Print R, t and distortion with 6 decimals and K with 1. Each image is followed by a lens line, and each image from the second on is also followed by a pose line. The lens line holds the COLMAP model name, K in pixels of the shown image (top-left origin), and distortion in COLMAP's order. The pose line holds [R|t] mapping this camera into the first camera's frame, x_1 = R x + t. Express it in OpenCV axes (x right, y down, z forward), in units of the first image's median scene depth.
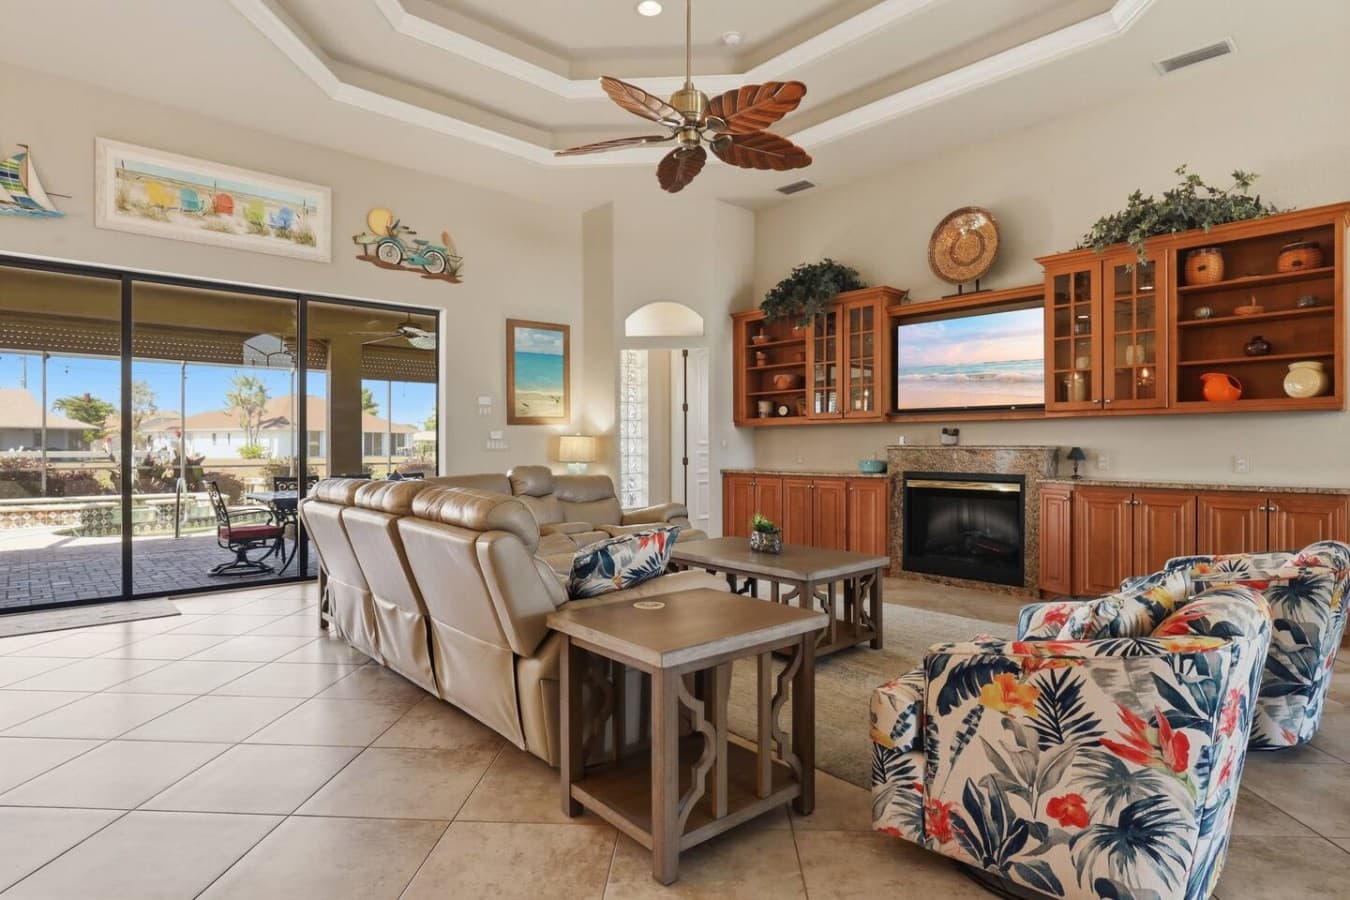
lens RADIAL K [[721.6, 0, 677.2], [0, 721.6, 445.6], [0, 0, 1]] dist [-0.015945, -0.000314]
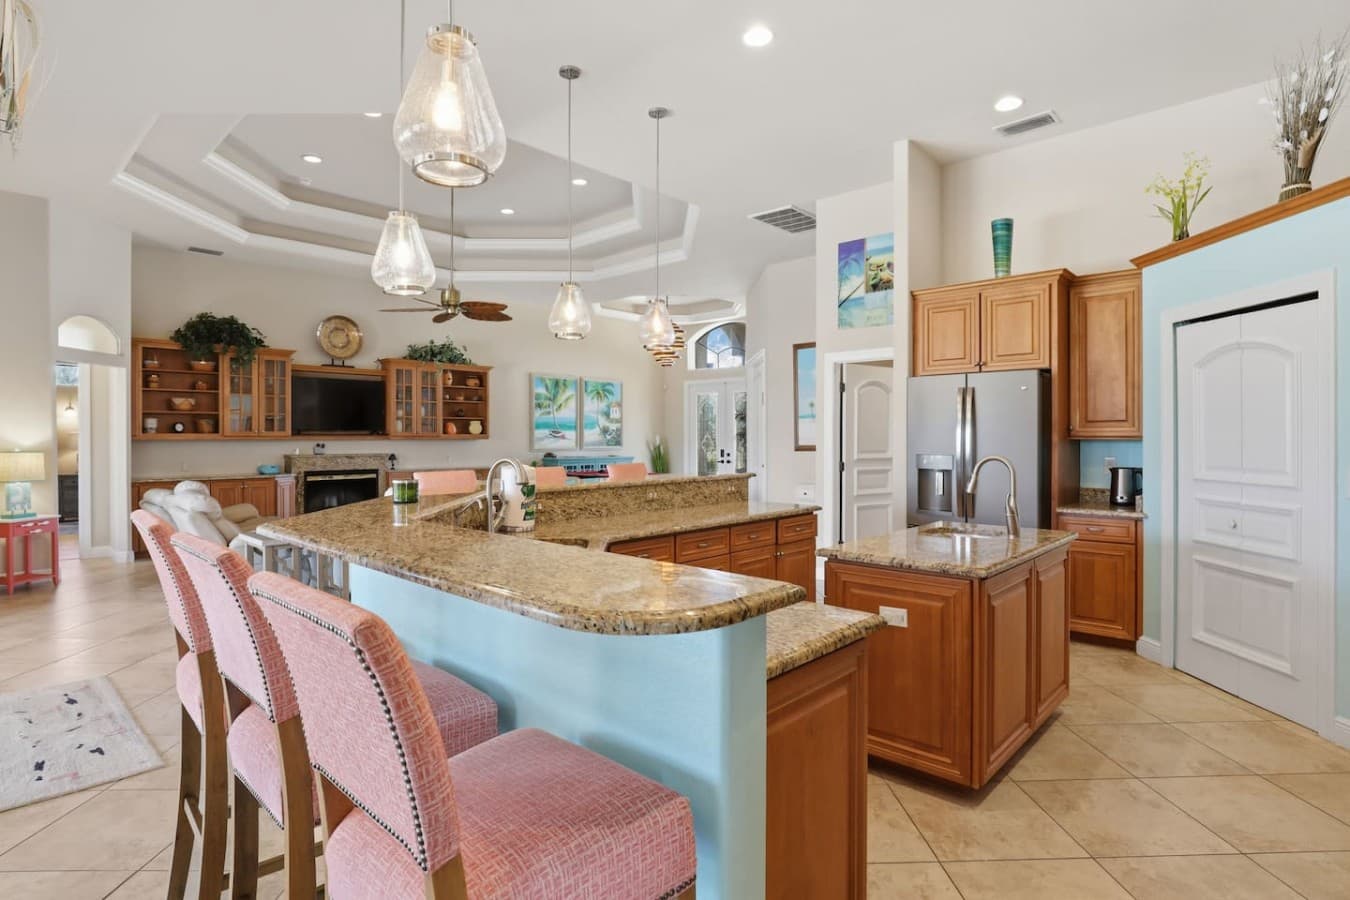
lens RADIAL K [[679.6, 0, 670.9], [0, 679.6, 444.7], [0, 0, 1]] dist [-0.029230, -0.003027]
pose [[-0.081225, -0.009286, 0.996652, -1.267546], [0.001213, 0.999955, 0.009416, -0.036349], [-0.996695, 0.001973, -0.081210, 0.343099]]
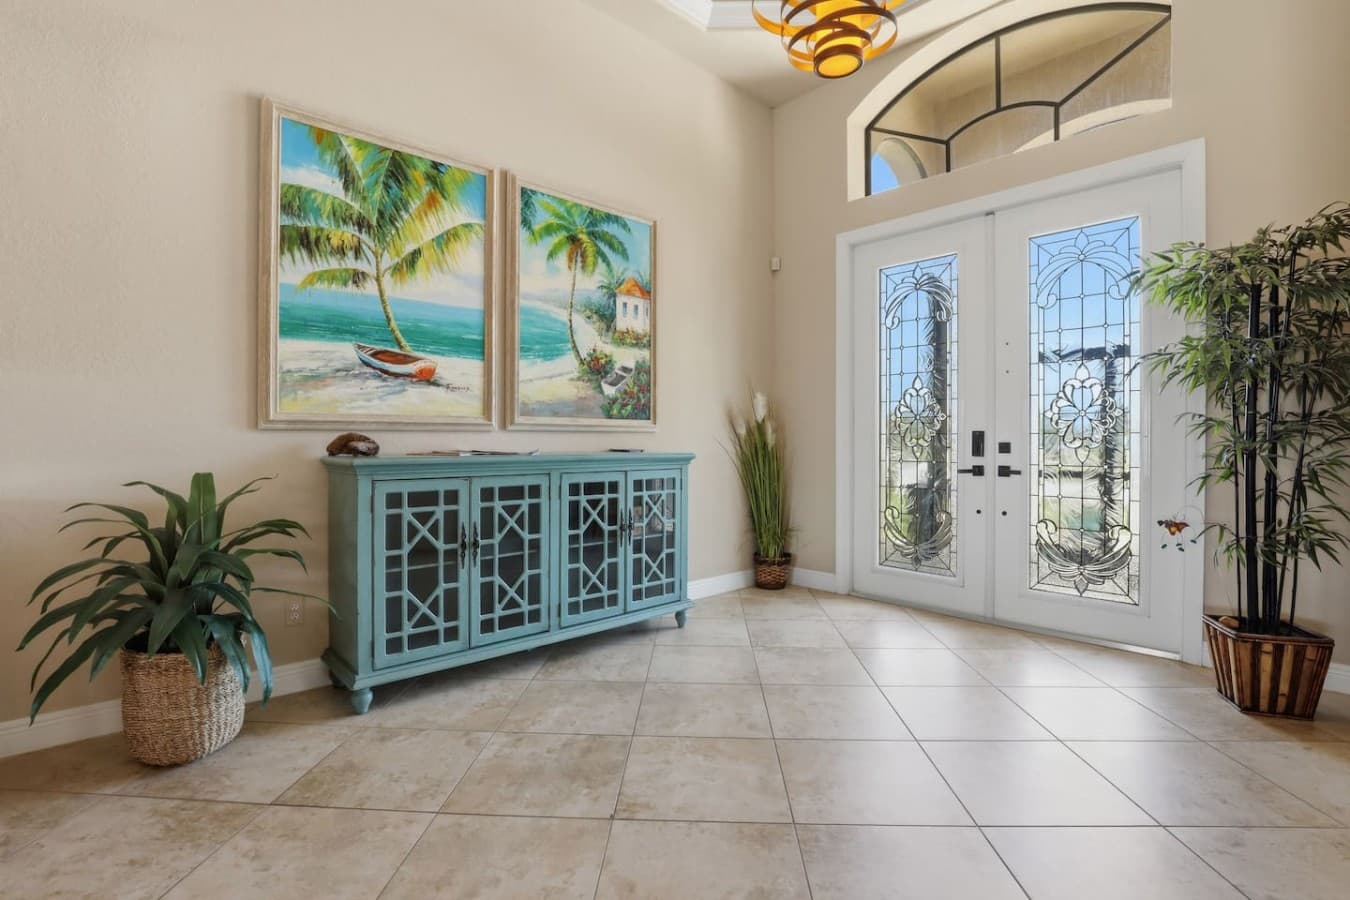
lens RADIAL K [[625.1, 0, 677.4], [0, 625.1, 445.4], [0, 0, 1]] dist [-0.030863, 0.002330]
pose [[-0.022919, -0.009394, 0.999693, 0.366711], [0.000744, 0.999955, 0.009413, 0.009887], [-0.999737, 0.000960, -0.022911, 0.311851]]
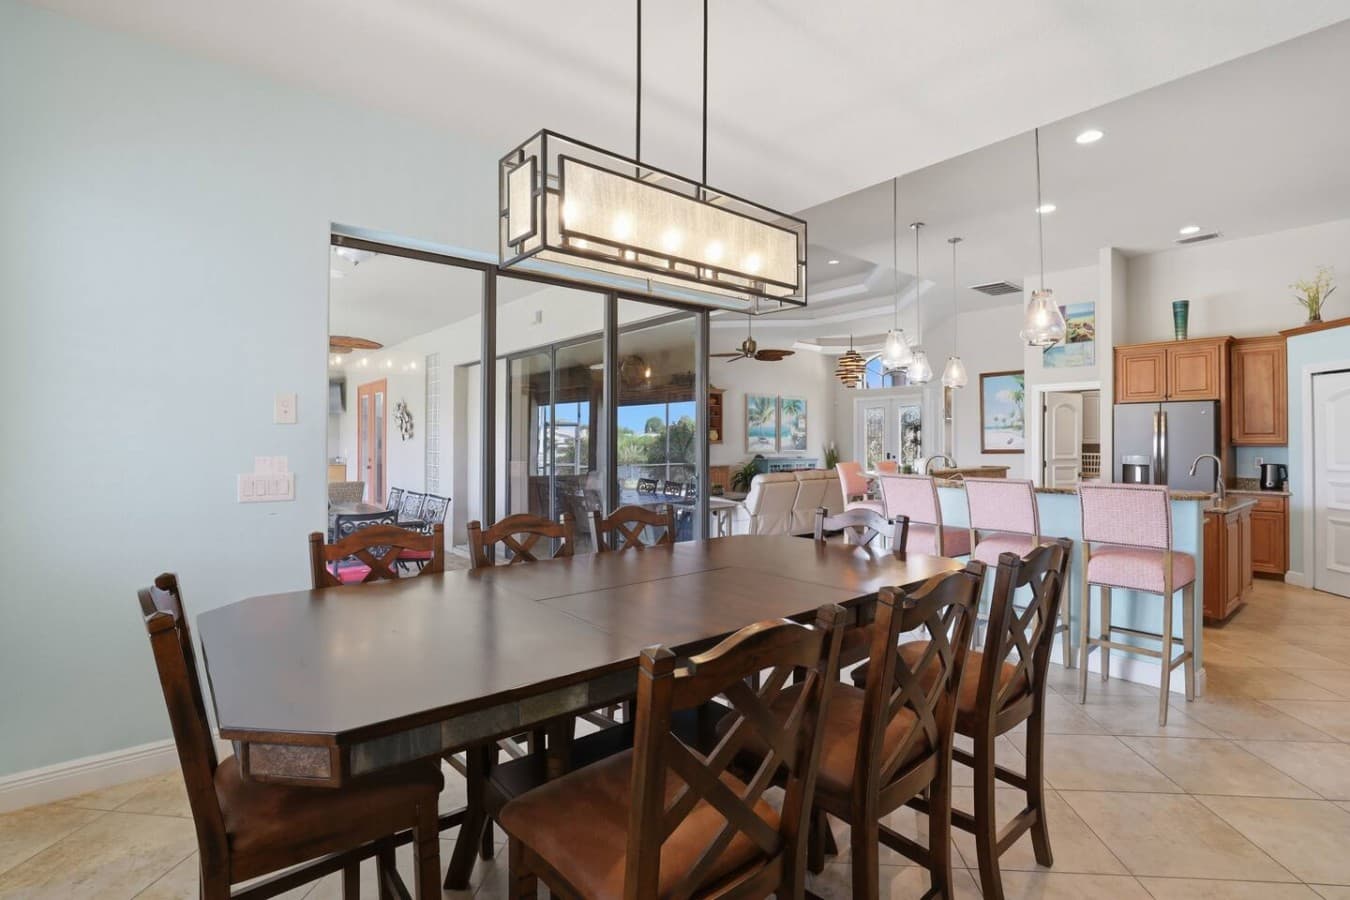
lens RADIAL K [[625.1, 0, 677.7], [0, 625.1, 439.8], [0, 0, 1]] dist [-0.030863, 0.002330]
pose [[0.038437, 0.006495, 0.999240, -1.657669], [-0.002124, 0.999977, -0.006418, -0.035399], [-0.999259, -0.001876, 0.038450, 0.771685]]
